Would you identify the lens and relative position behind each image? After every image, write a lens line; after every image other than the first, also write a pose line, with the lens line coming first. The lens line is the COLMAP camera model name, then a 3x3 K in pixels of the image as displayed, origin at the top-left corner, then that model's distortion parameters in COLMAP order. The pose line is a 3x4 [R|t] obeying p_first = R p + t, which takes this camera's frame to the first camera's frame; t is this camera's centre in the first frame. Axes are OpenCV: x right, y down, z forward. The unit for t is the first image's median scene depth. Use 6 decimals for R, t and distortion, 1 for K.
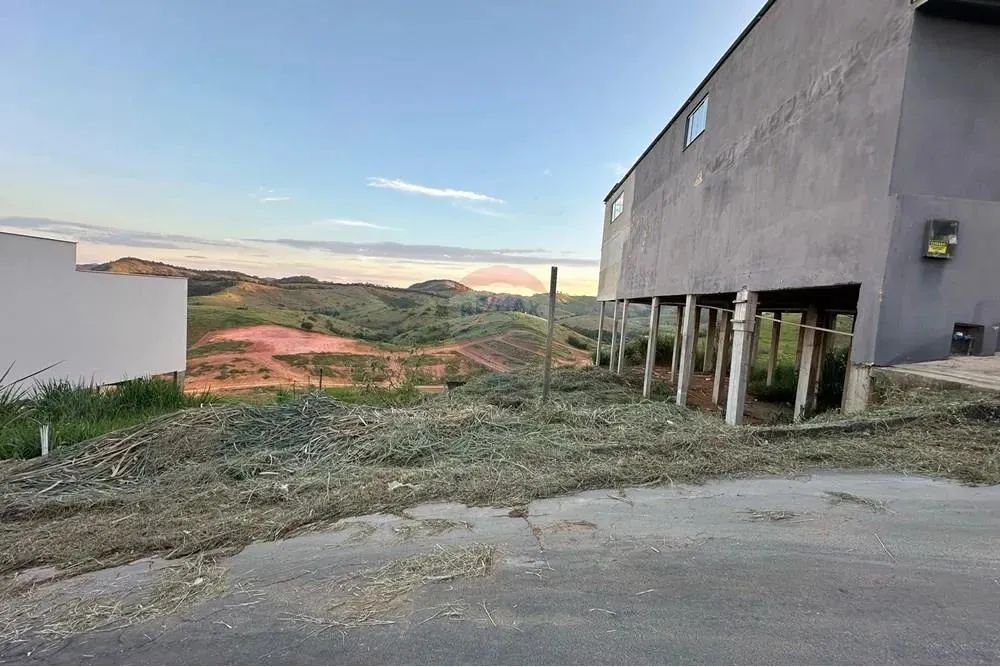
lens RADIAL K [[403.1, 0, 501.3], [0, 403.1, 359.1], [0, 0, 1]] dist [0.000346, 0.000012]
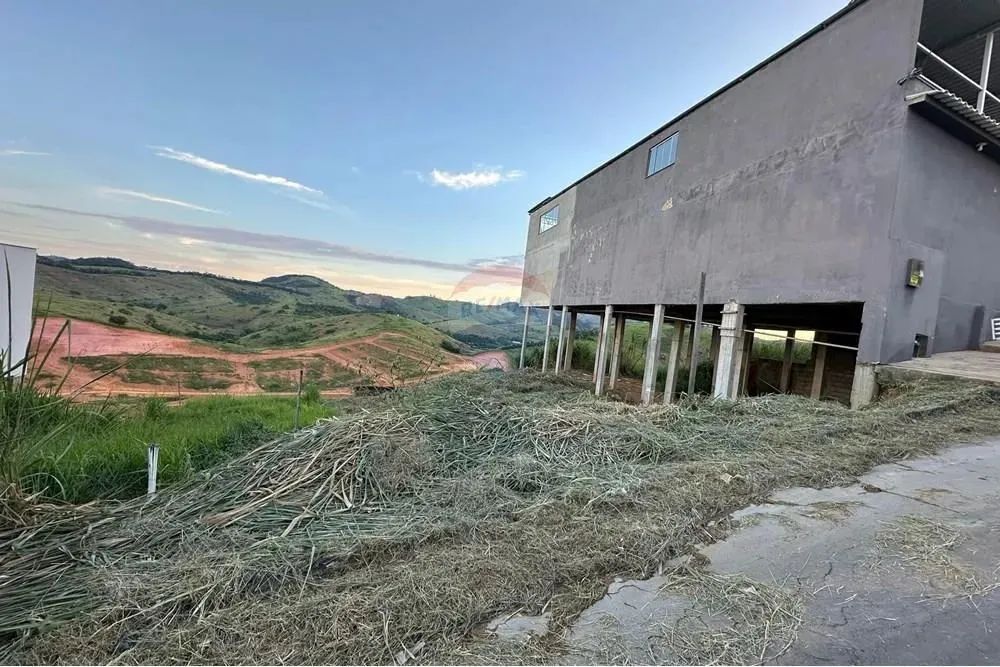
lens RADIAL K [[403.1, 0, 501.3], [0, 403.1, 359.1], [0, 0, 1]] dist [0.000346, 0.000012]
pose [[0.949746, 0.006355, 0.312956, -0.199684], [-0.003224, 0.999939, -0.010521, 0.005154], [-0.313004, 0.008983, 0.949709, 0.036998]]
